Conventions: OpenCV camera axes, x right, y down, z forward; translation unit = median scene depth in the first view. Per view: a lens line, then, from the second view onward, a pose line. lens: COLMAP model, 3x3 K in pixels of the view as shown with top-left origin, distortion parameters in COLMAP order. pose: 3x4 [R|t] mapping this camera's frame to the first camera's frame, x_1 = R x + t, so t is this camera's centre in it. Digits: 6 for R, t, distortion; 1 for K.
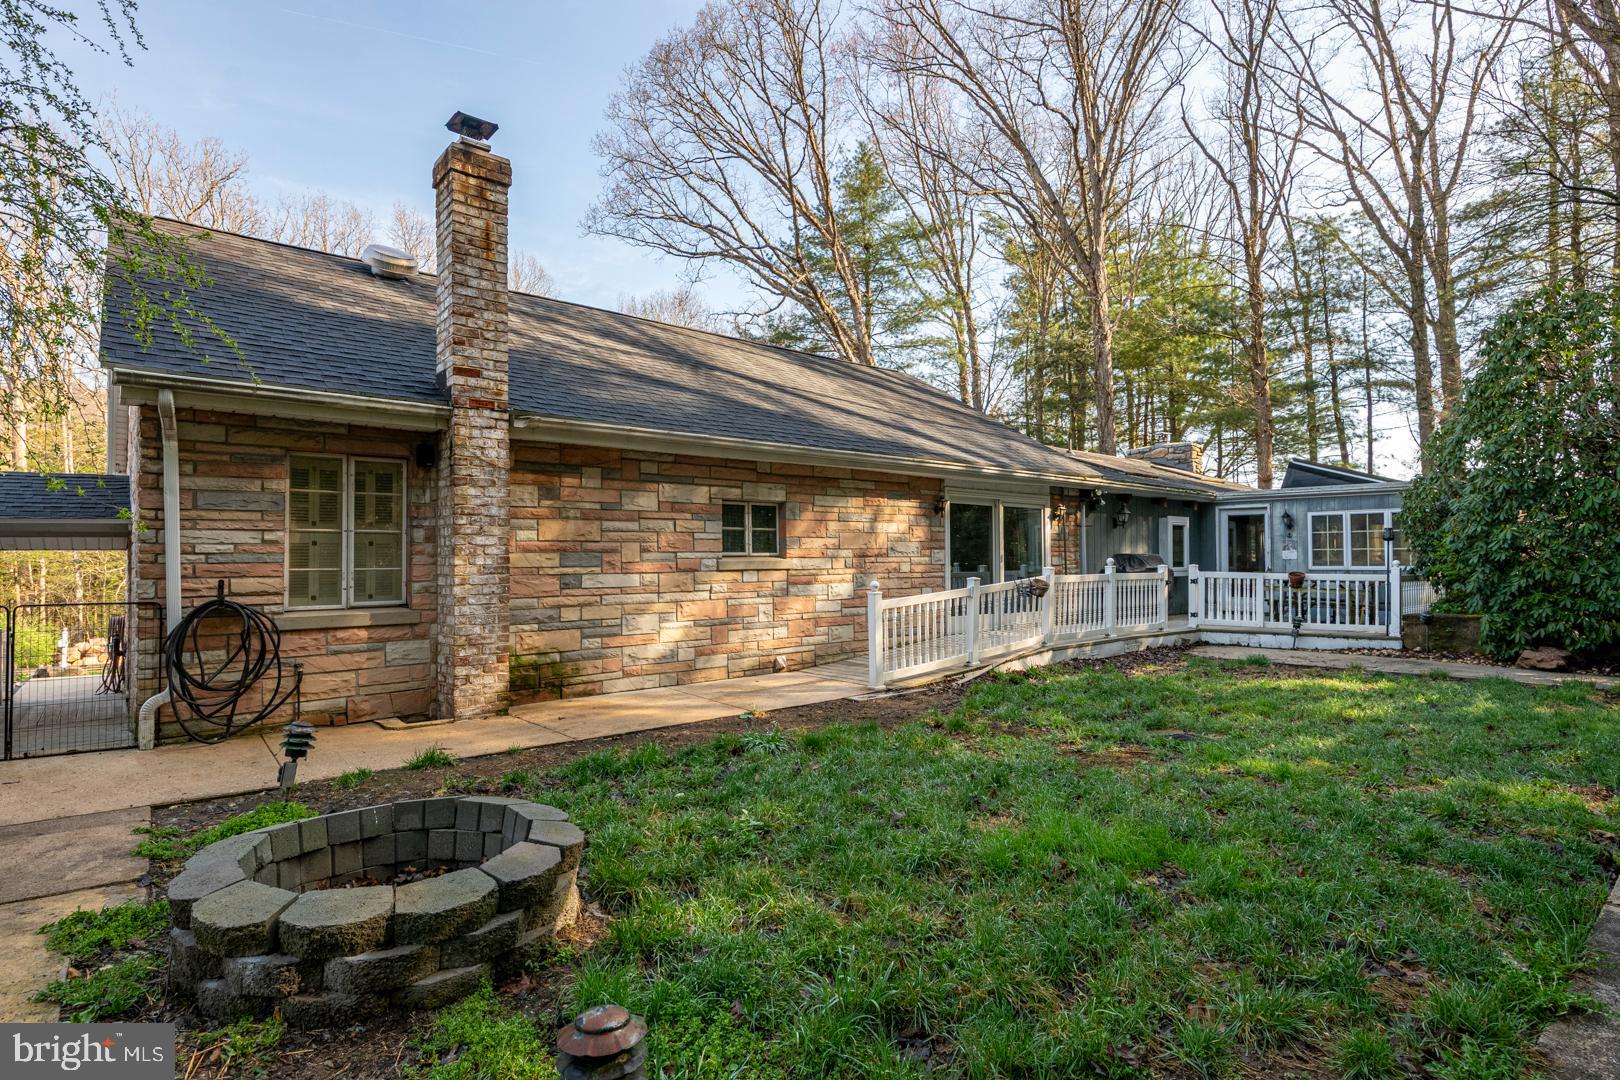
lens RADIAL K [[836.5, 0, 814.5], [0, 836.5, 546.8], [0, 0, 1]] dist [-0.004698, -0.004579]
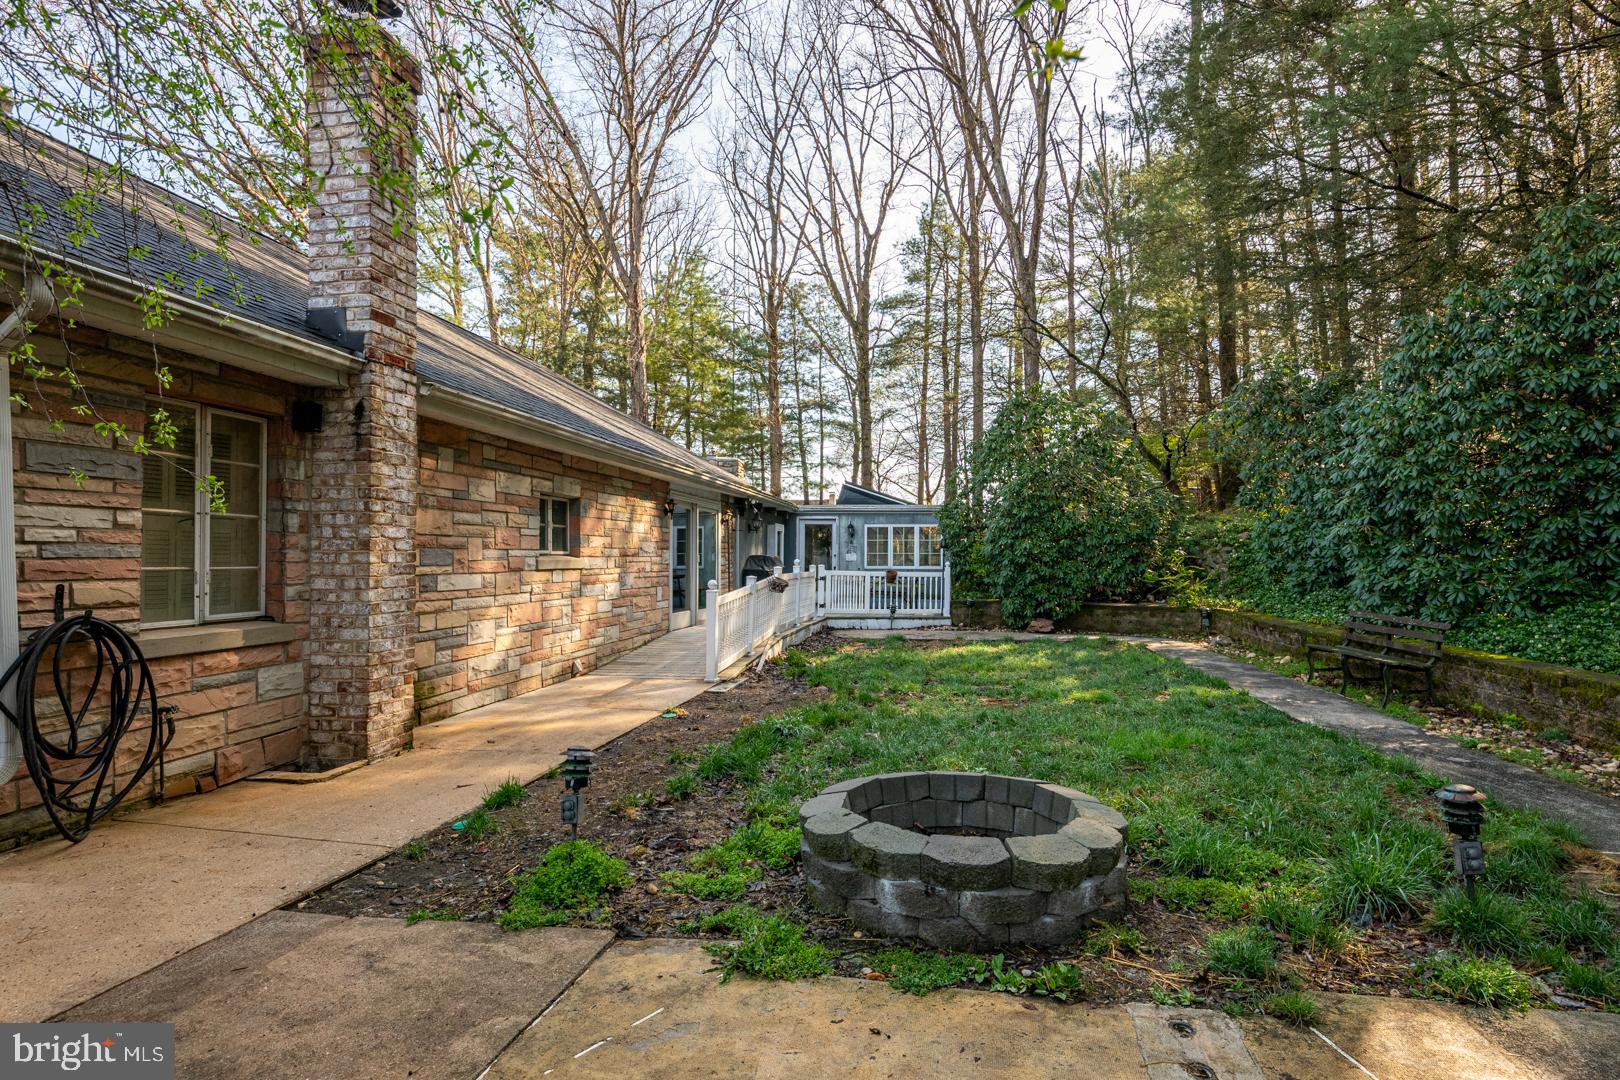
lens RADIAL K [[836.5, 0, 863.7], [0, 836.5, 556.8], [0, 0, 1]] dist [-0.004698, -0.004579]
pose [[0.735441, 0.008596, 0.677534, -0.517831], [-0.016265, 0.999855, 0.004969, 0.003861], [-0.677393, -0.014674, 0.735475, 0.093800]]
